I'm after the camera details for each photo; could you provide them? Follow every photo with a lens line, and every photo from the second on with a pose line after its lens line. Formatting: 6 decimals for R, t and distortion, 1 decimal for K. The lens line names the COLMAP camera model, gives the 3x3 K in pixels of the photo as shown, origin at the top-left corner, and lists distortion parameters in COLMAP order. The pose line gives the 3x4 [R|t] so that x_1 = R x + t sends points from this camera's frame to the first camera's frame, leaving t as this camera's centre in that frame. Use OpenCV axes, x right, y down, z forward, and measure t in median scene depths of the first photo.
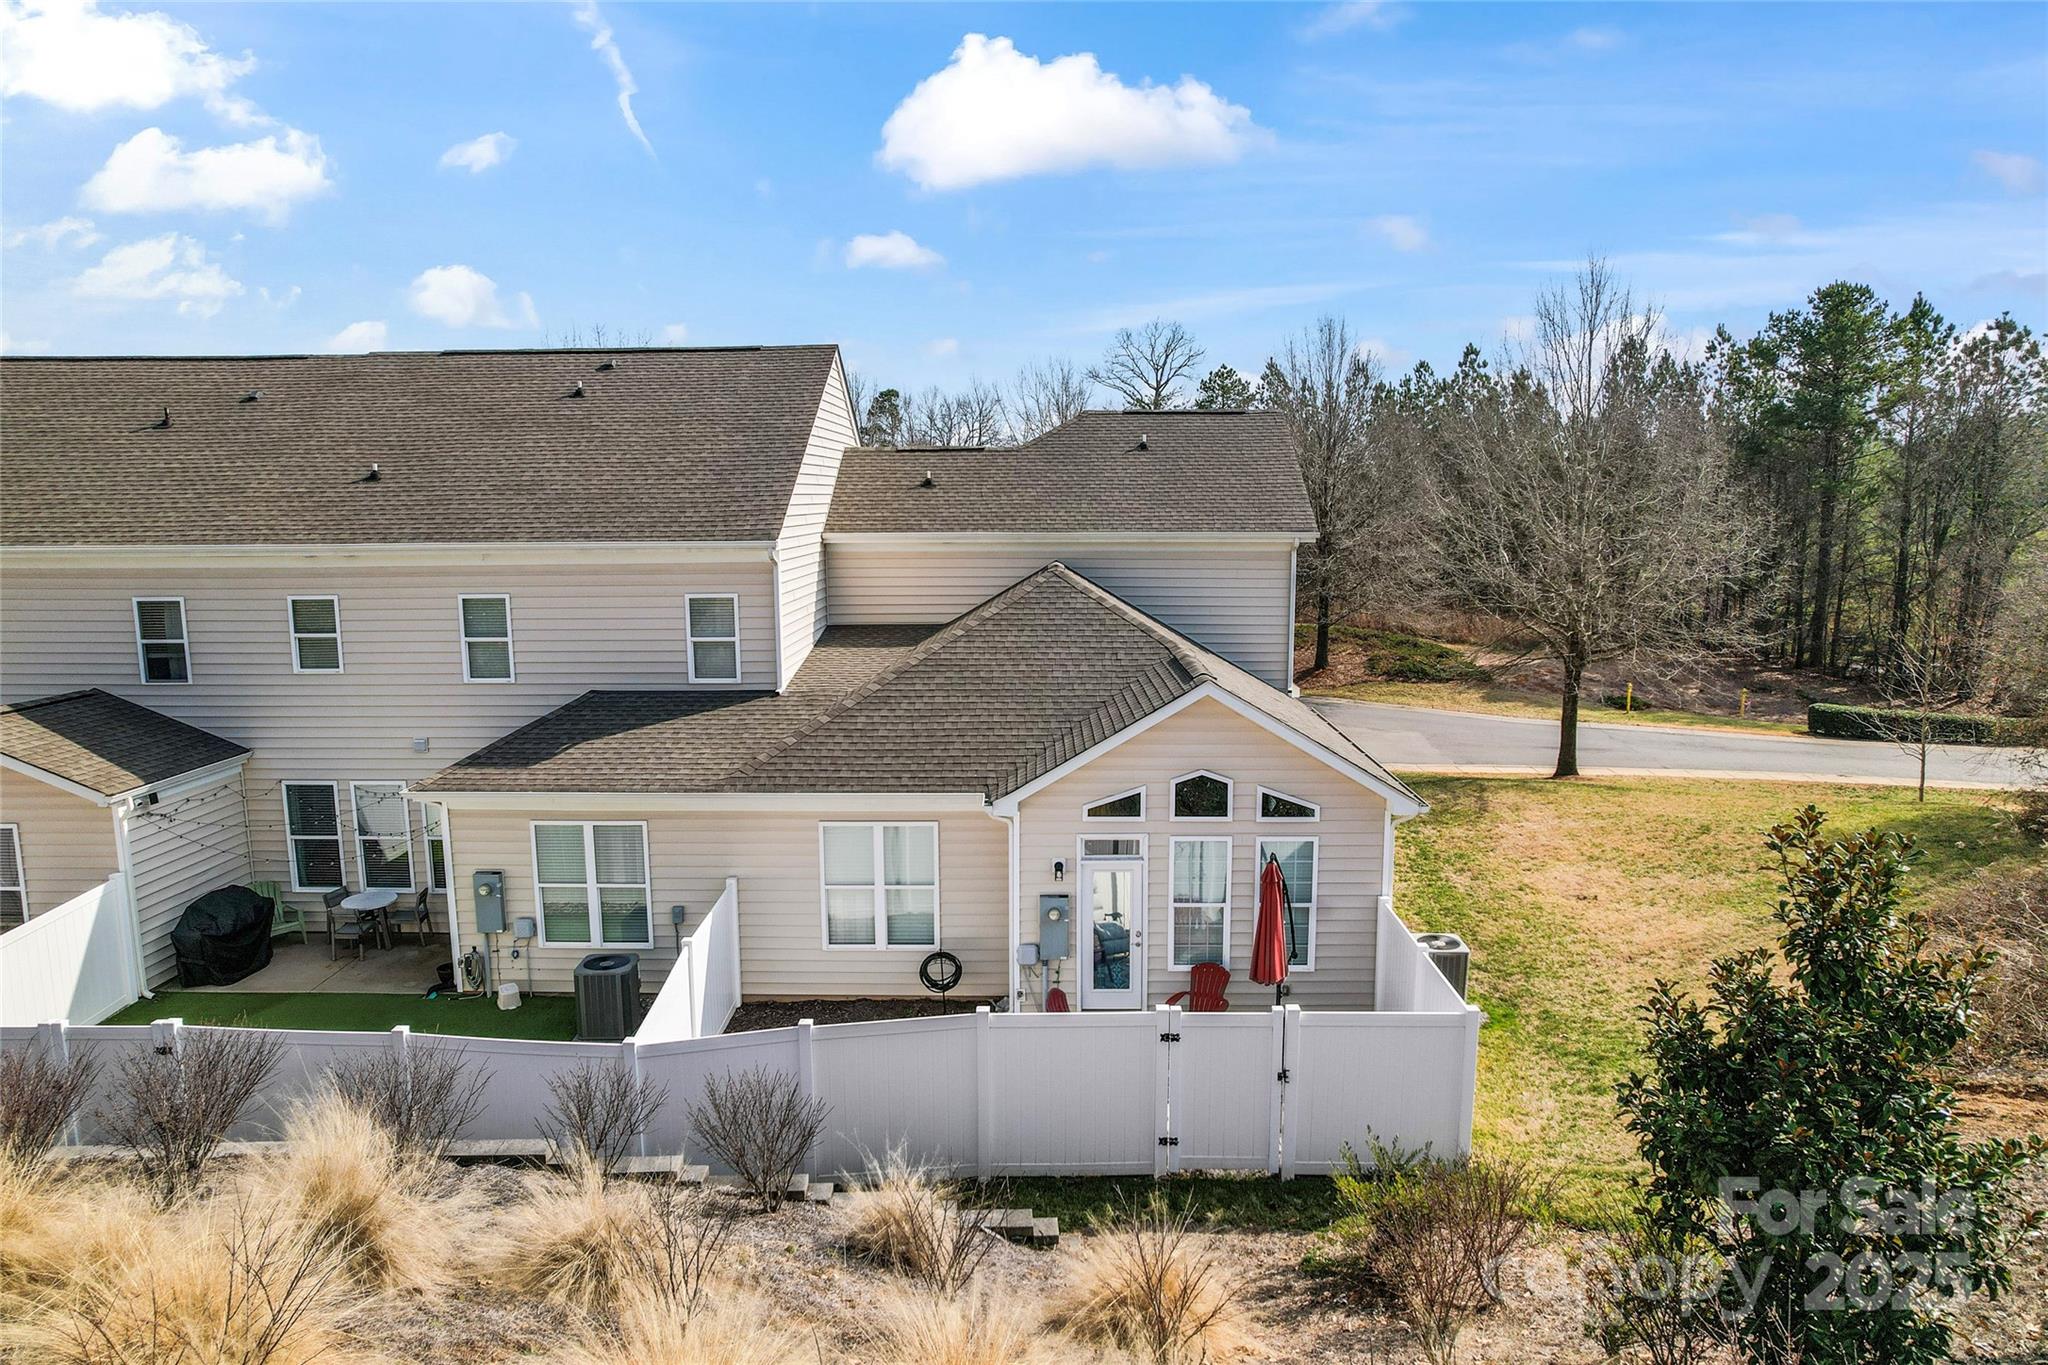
lens RADIAL K [[1313.7, 0, 1030.4], [0, 1313.7, 683.2], [0, 0, 1]] dist [-0.055341, 0.045698]
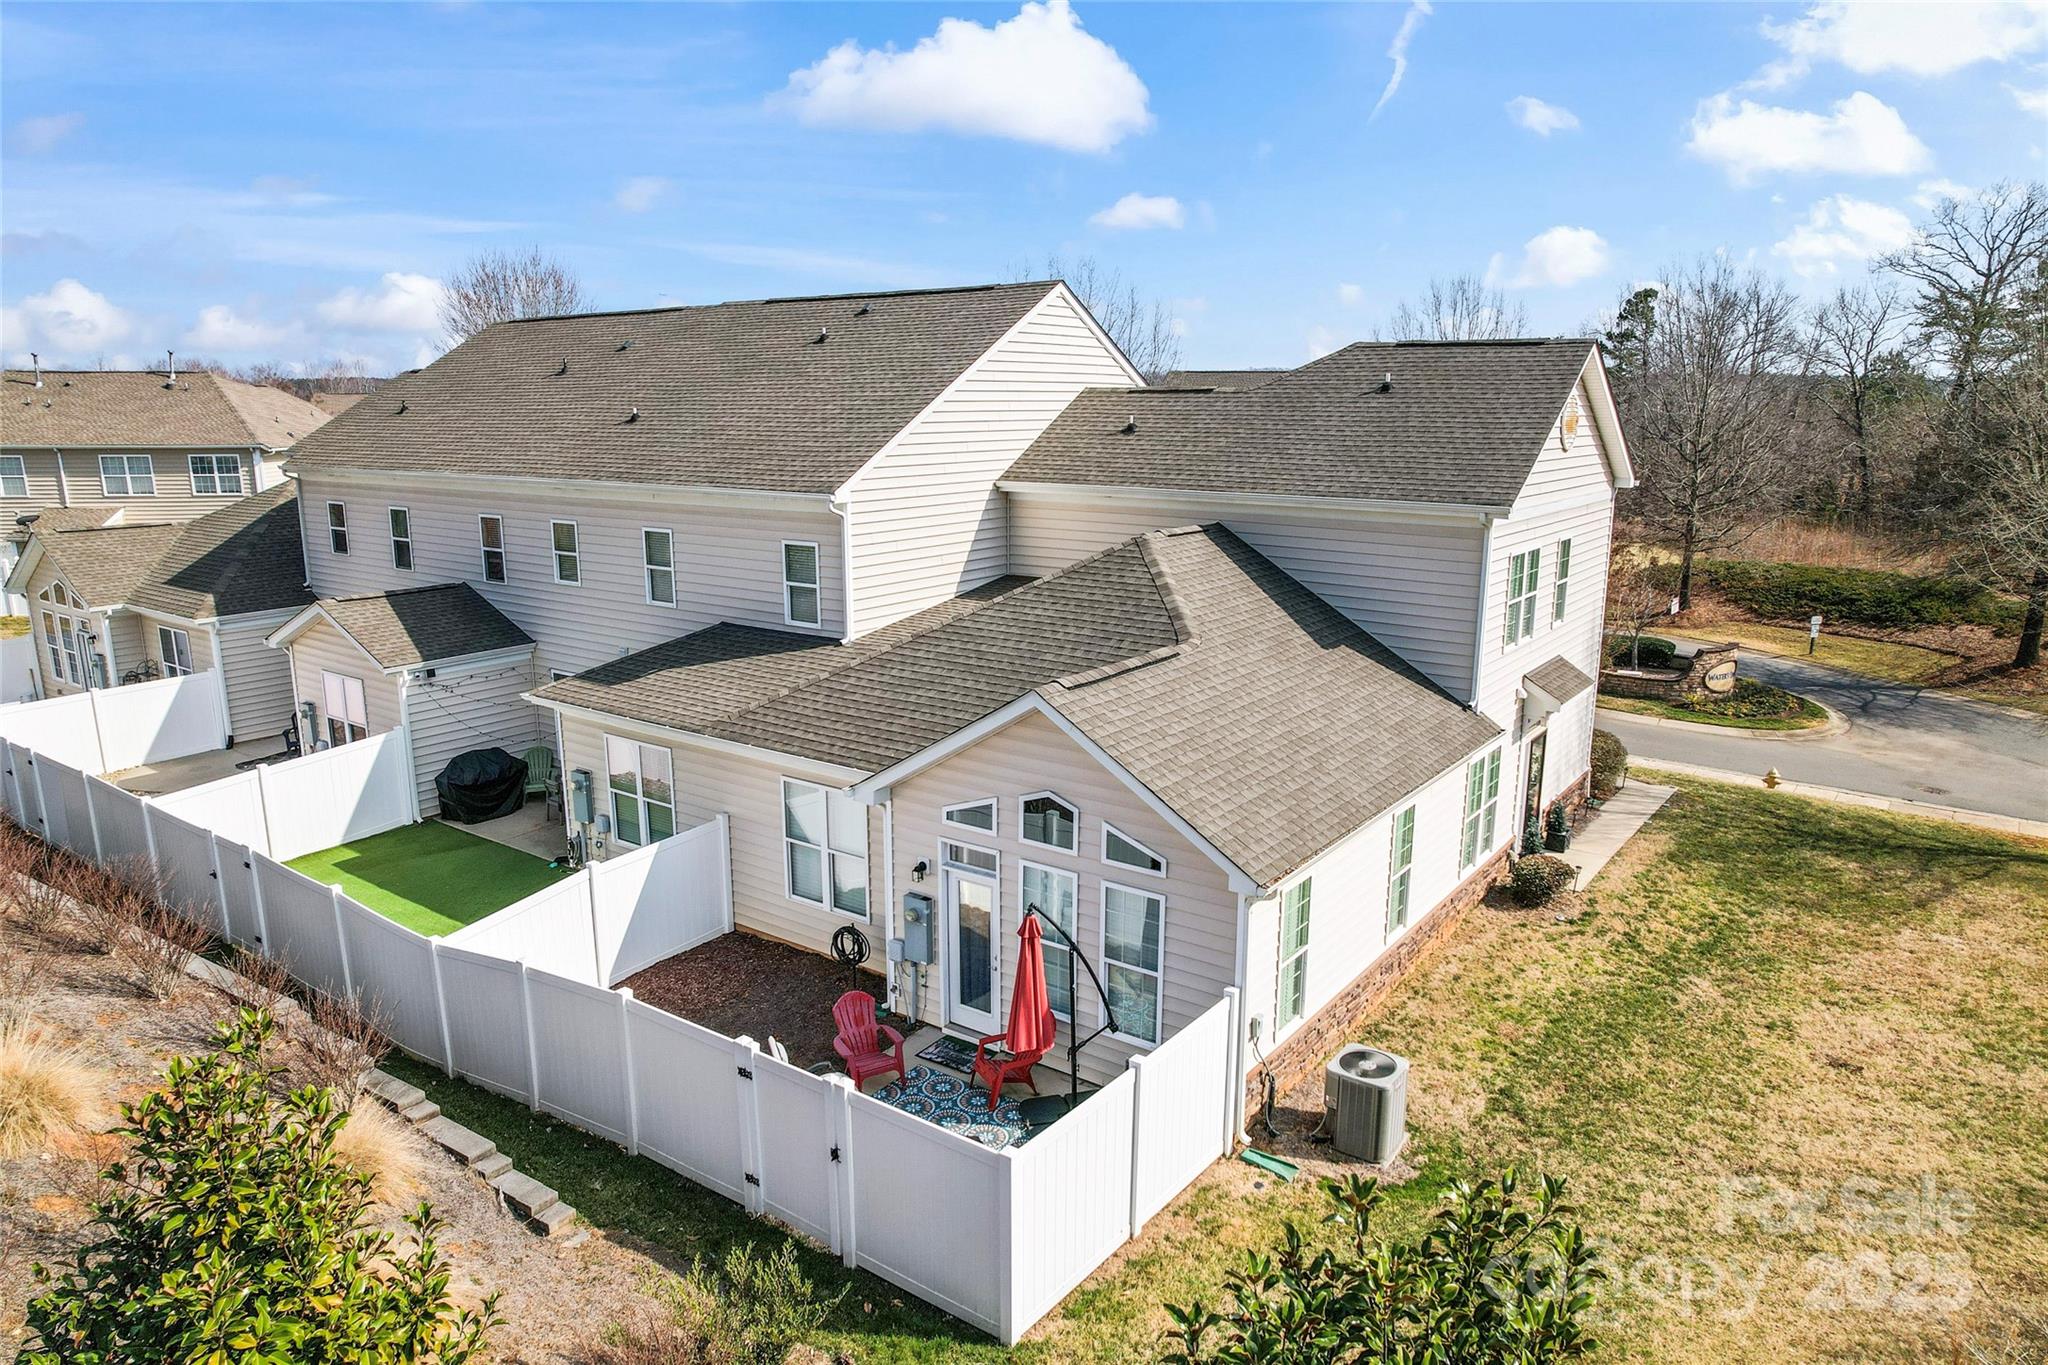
lens RADIAL K [[1313.7, 0, 1027.0], [0, 1313.7, 690.7], [0, 0, 1]] dist [-0.055341, 0.045698]
pose [[0.820201, 0.129599, -0.557202, 0.498949], [-0.086434, 0.990894, 0.103239, -0.073371], [0.565508, -0.036516, 0.823934, 0.239482]]
